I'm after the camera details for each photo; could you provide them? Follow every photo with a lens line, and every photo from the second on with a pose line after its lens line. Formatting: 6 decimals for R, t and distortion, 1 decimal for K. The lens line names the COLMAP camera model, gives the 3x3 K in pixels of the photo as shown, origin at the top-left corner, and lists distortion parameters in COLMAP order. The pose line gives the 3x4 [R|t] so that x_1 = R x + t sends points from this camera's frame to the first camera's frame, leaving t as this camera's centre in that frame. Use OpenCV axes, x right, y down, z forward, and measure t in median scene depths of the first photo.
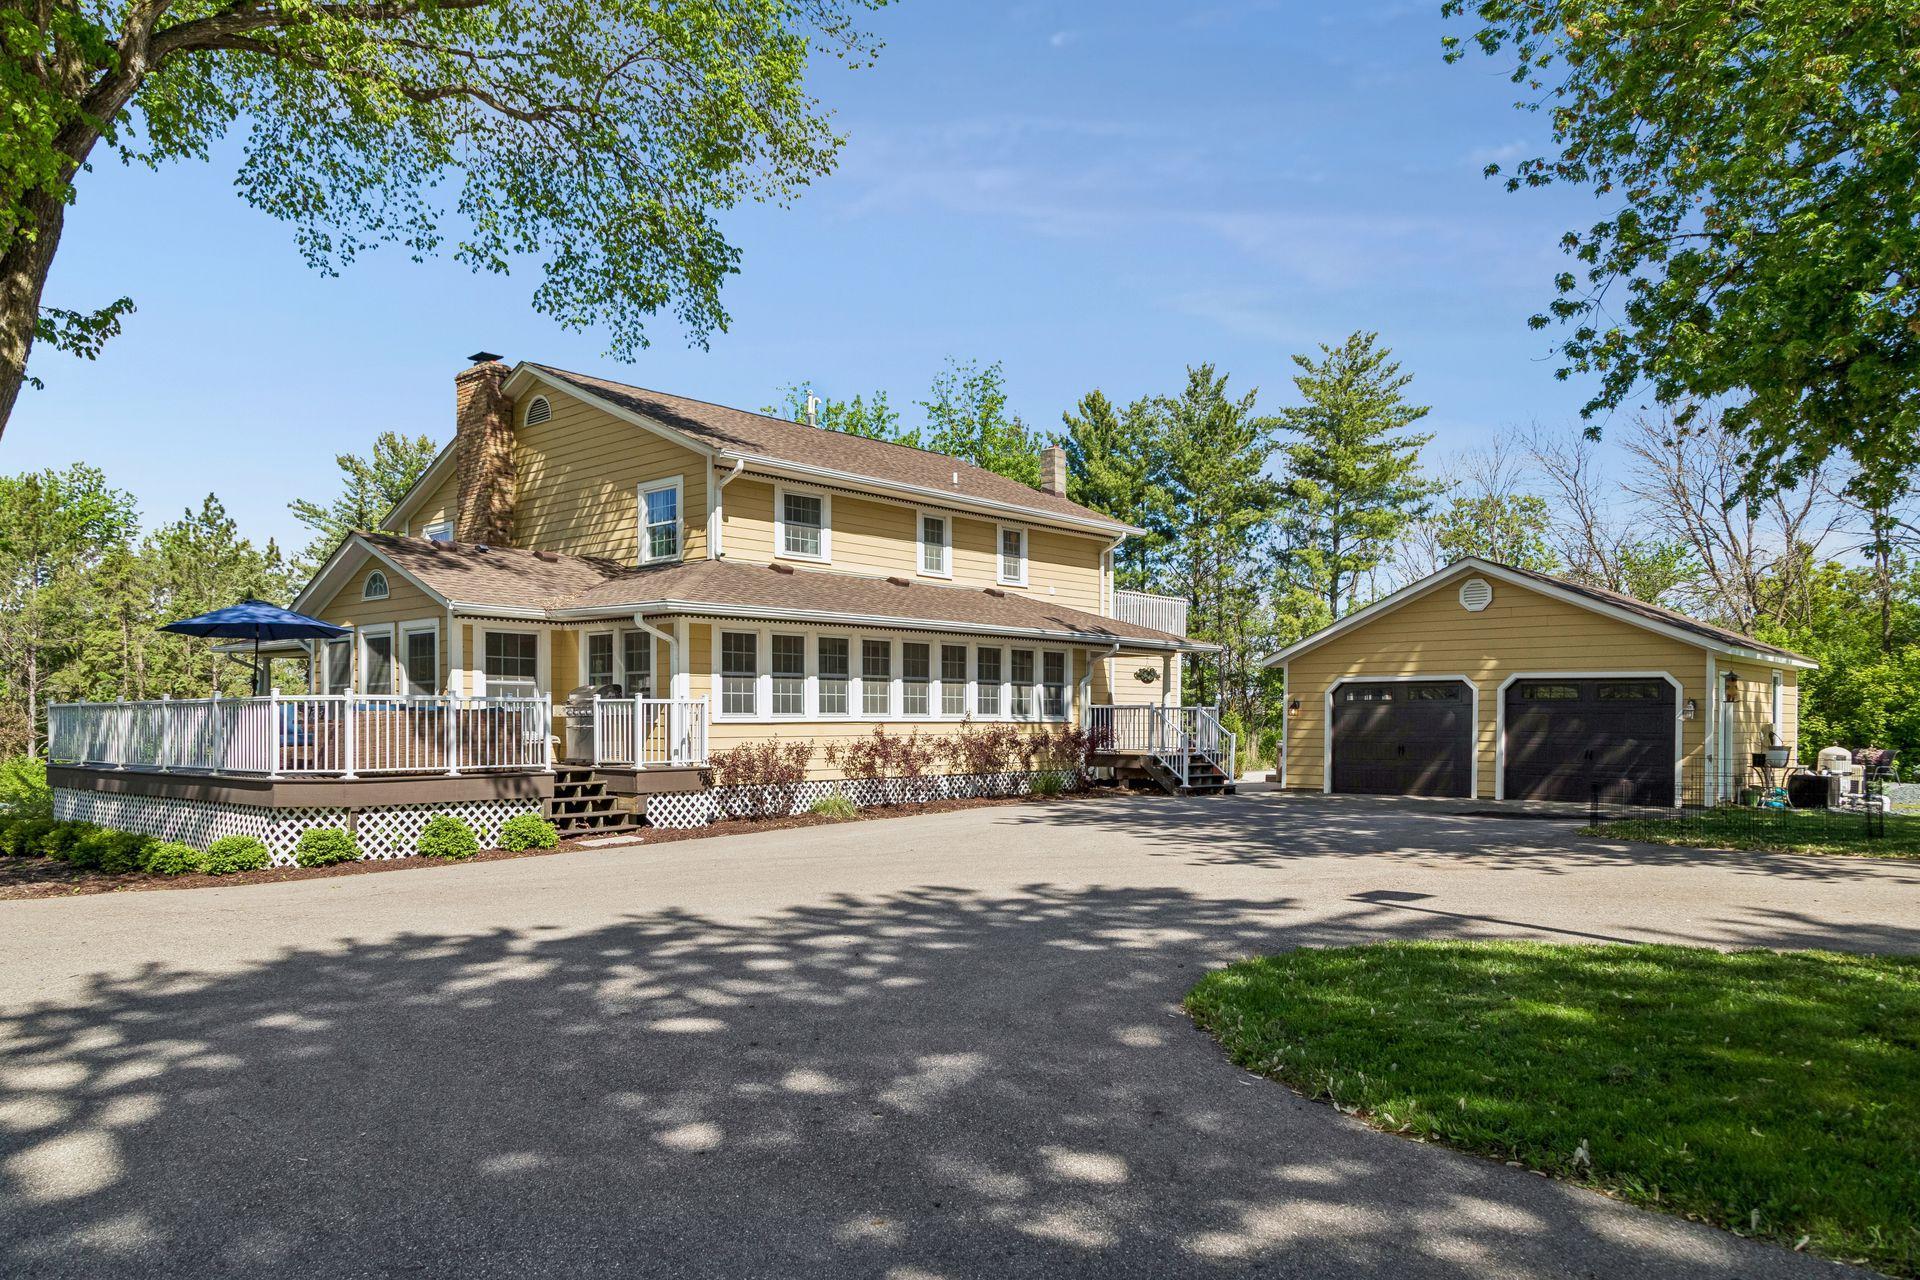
lens RADIAL K [[1138.3, 0, 960.0], [0, 1138.3, 640.0], [0, 0, 1]] dist [-0.030175, -0.002416]
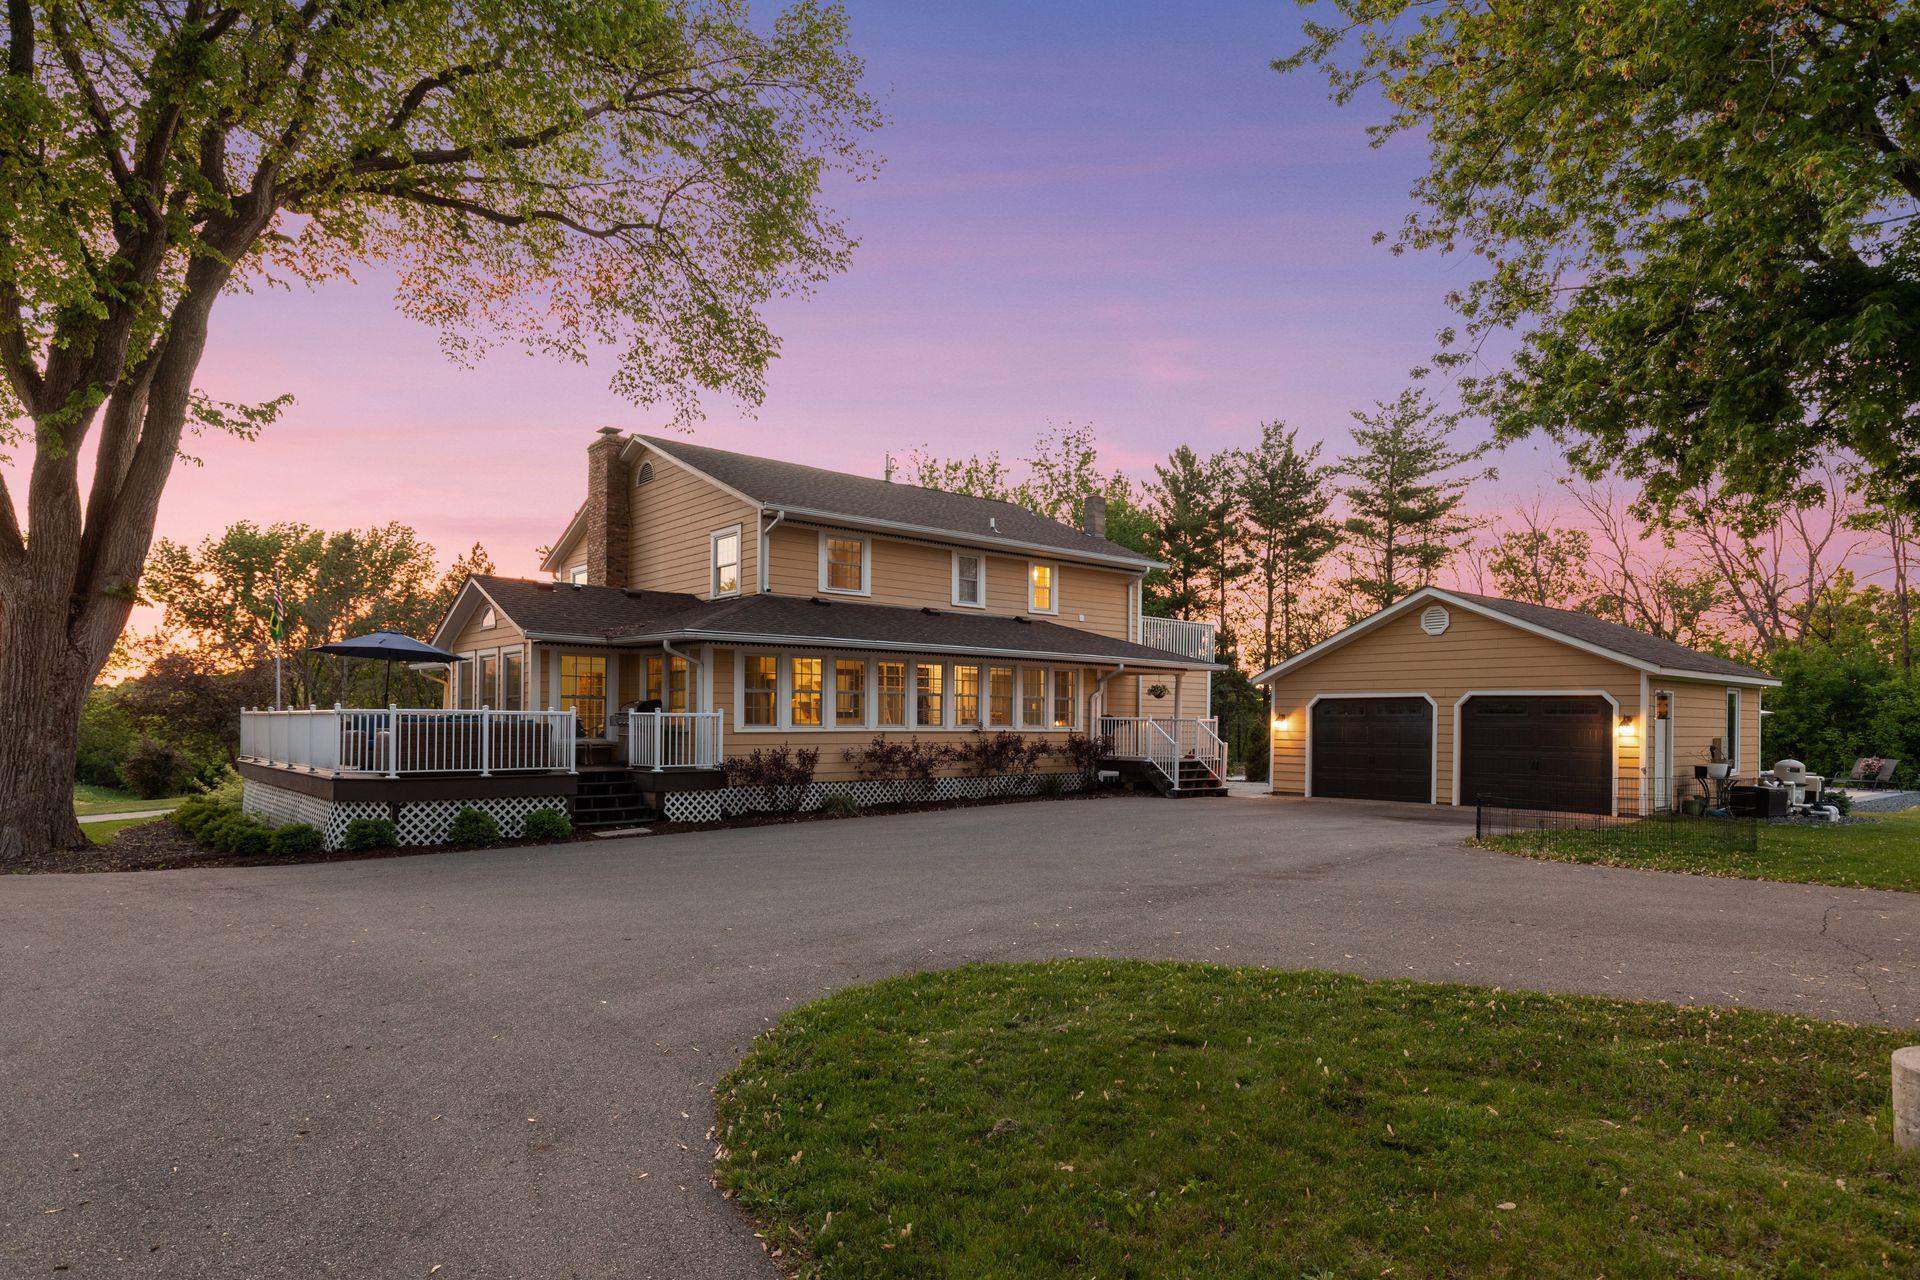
lens RADIAL K [[954.3, 0, 960.0], [0, 954.3, 640.0], [0, 0, 1]] dist [-0.031973, 0.000093]
pose [[0.993901, -0.003336, -0.110225, 0.107080], [0.001320, 0.999831, -0.018358, -0.004475], [0.110267, 0.018100, 0.993737, 0.027653]]
